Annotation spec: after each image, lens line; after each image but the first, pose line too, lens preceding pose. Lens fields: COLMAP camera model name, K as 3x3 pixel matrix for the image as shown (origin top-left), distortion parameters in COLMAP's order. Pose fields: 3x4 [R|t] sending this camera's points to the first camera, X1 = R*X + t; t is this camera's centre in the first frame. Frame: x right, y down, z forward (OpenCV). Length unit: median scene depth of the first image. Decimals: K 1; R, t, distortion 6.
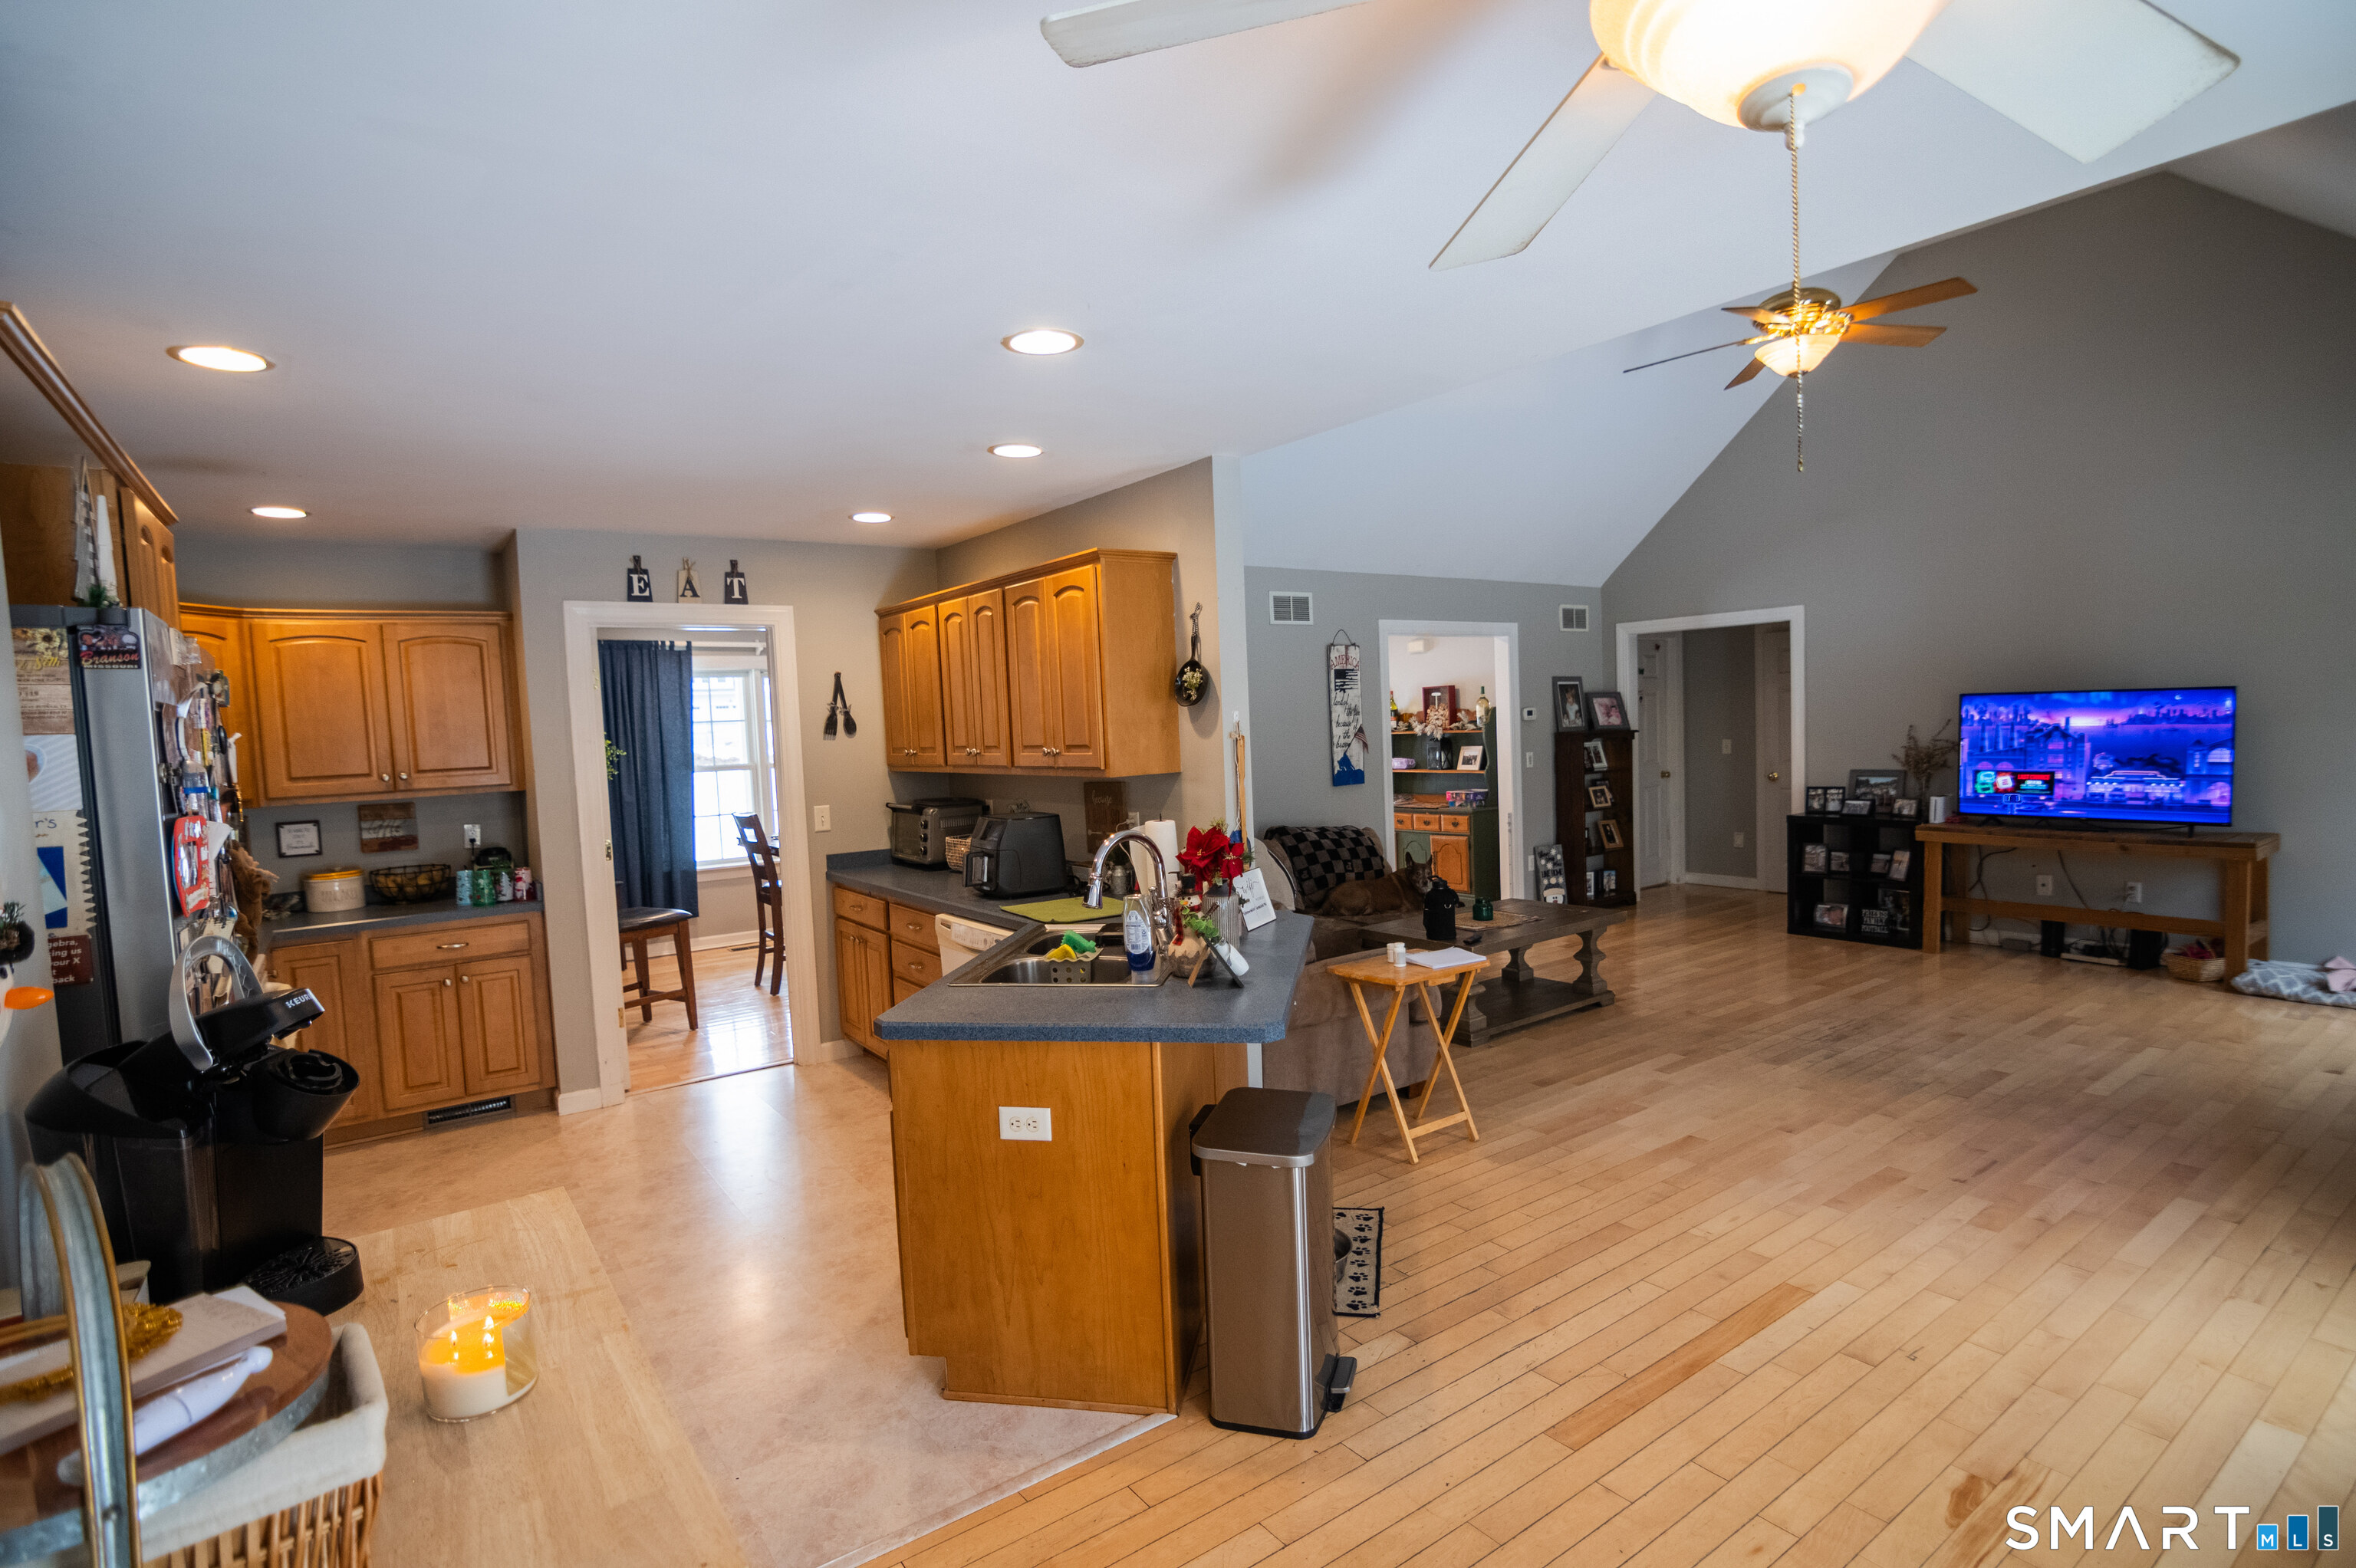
lens RADIAL K [[1160.8, 0, 1176.7], [0, 1160.8, 802.7], [0, 0, 1]] dist [-0.029102, 0.008407]
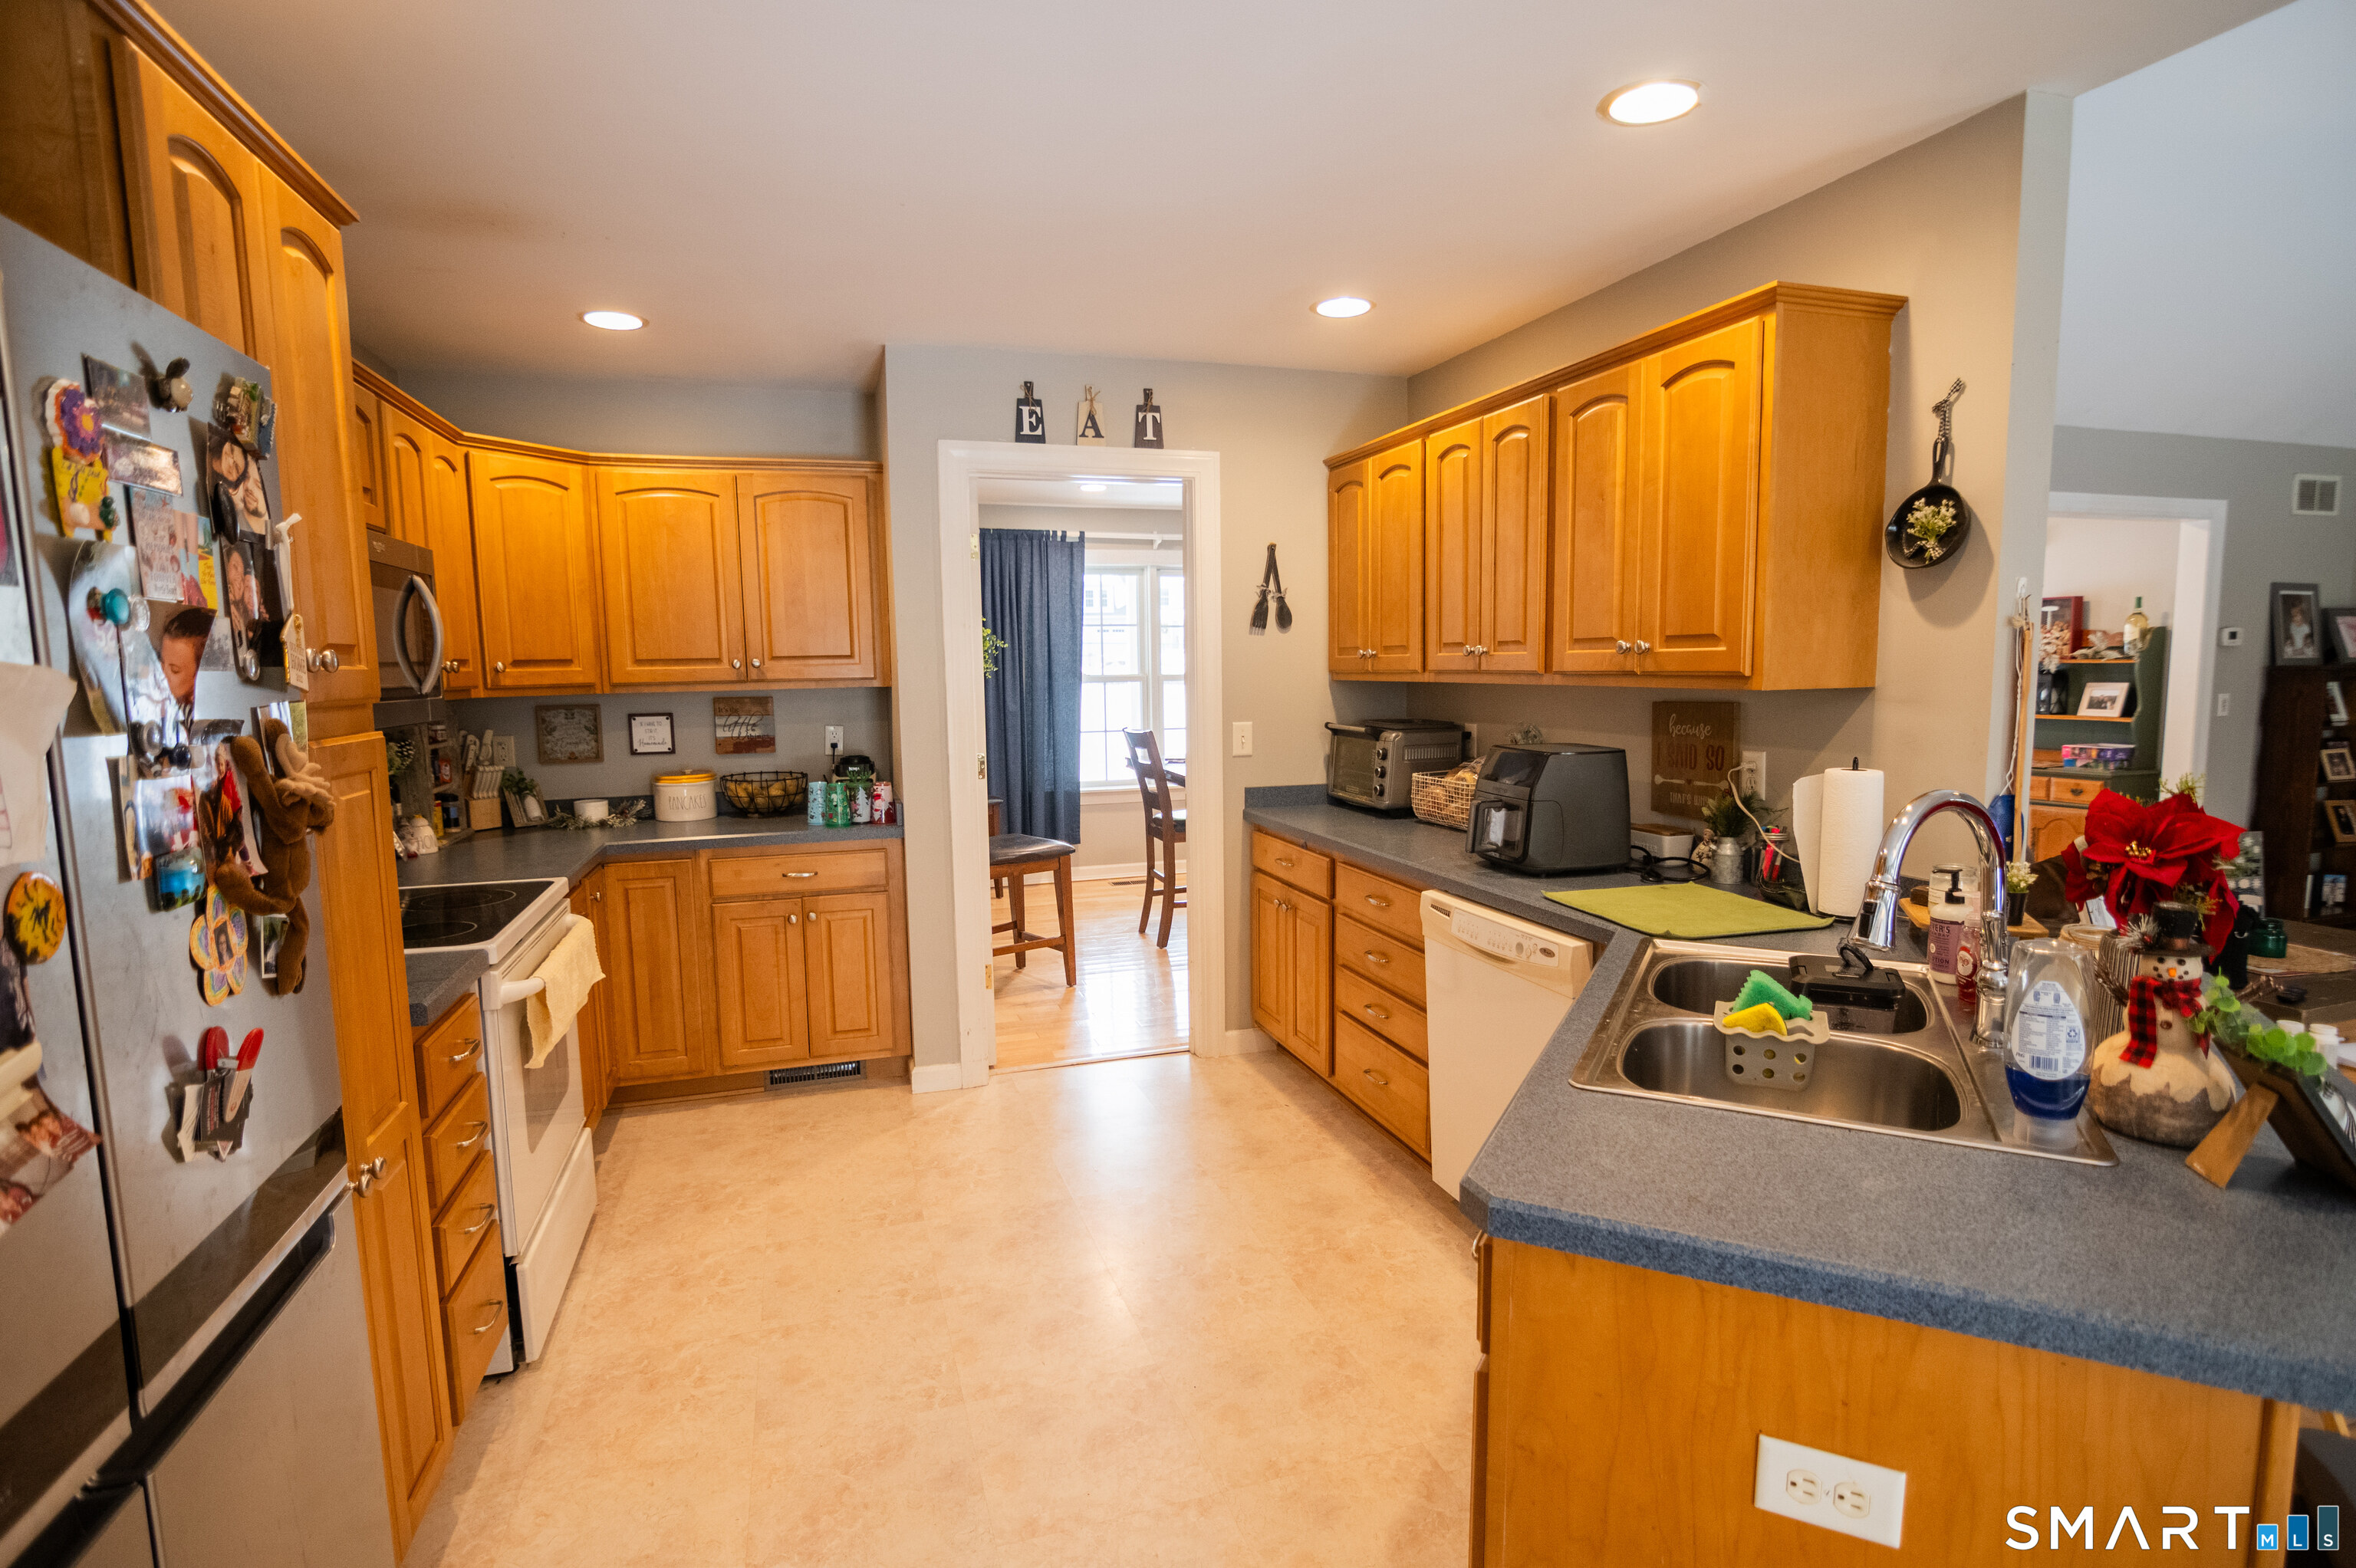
lens RADIAL K [[1160.8, 0, 1176.7], [0, 1160.8, 802.7], [0, 0, 1]] dist [-0.029102, 0.008407]
pose [[0.952017, 0.063843, -0.299311, -0.128498], [-0.046205, 0.996773, 0.065648, 0.008058], [0.302536, -0.048668, 0.951895, 0.287973]]
